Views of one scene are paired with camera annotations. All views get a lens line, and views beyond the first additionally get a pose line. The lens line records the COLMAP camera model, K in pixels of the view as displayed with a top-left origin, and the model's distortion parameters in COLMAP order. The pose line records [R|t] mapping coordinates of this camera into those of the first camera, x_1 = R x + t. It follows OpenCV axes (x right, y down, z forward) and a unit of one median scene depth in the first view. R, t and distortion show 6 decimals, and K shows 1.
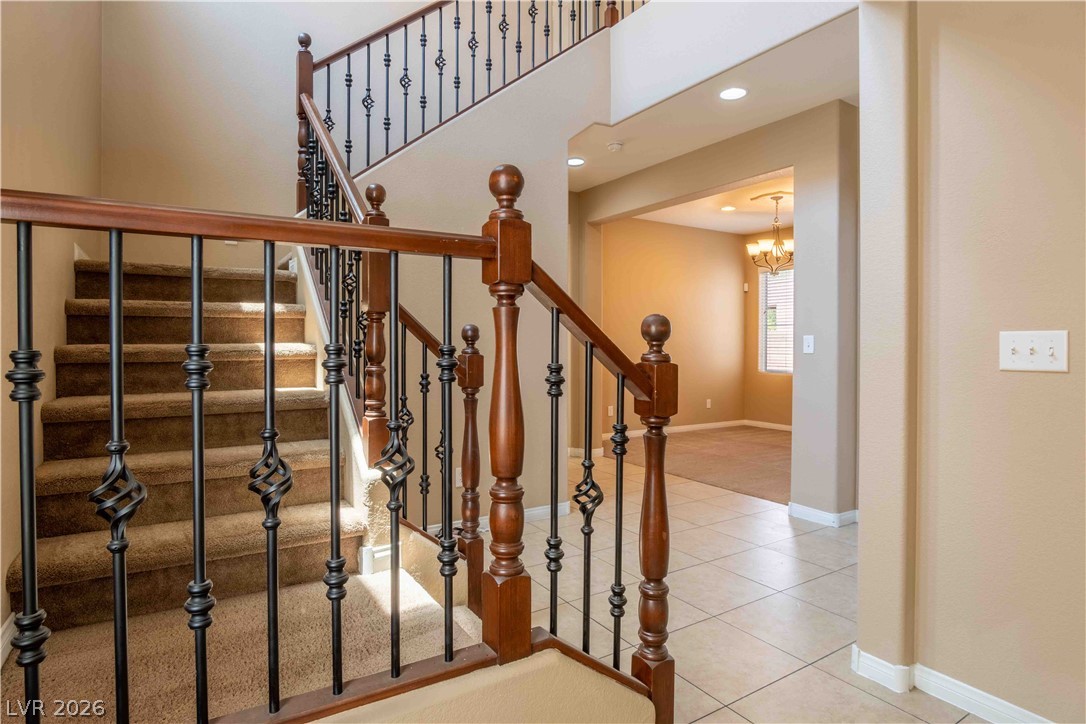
lens RADIAL K [[590.0, 0, 539.9], [0, 590.0, 354.2], [0, 0, 1]] dist [-0.028731, 0.003319]
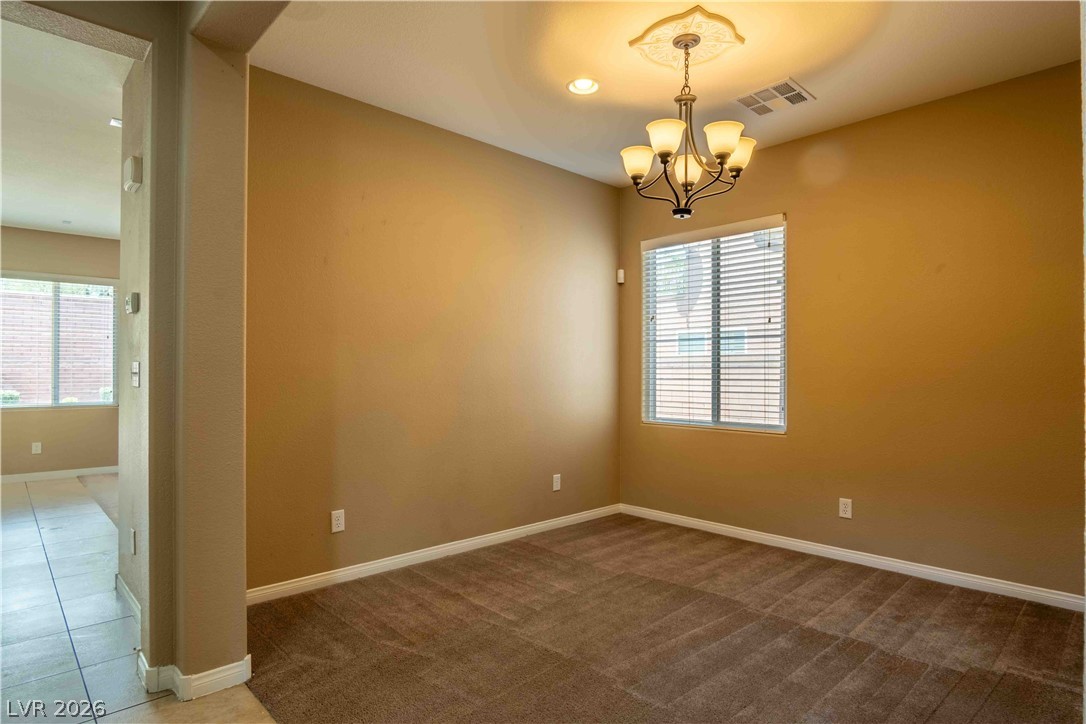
lens RADIAL K [[590.0, 0, 544.7], [0, 590.0, 366.9], [0, 0, 1]] dist [-0.028731, 0.003319]
pose [[0.978830, 0.004798, 0.204617, 0.163385], [0.000727, 0.999637, -0.026915, -0.009243], [-0.204672, 0.026494, 0.978472, 0.462689]]
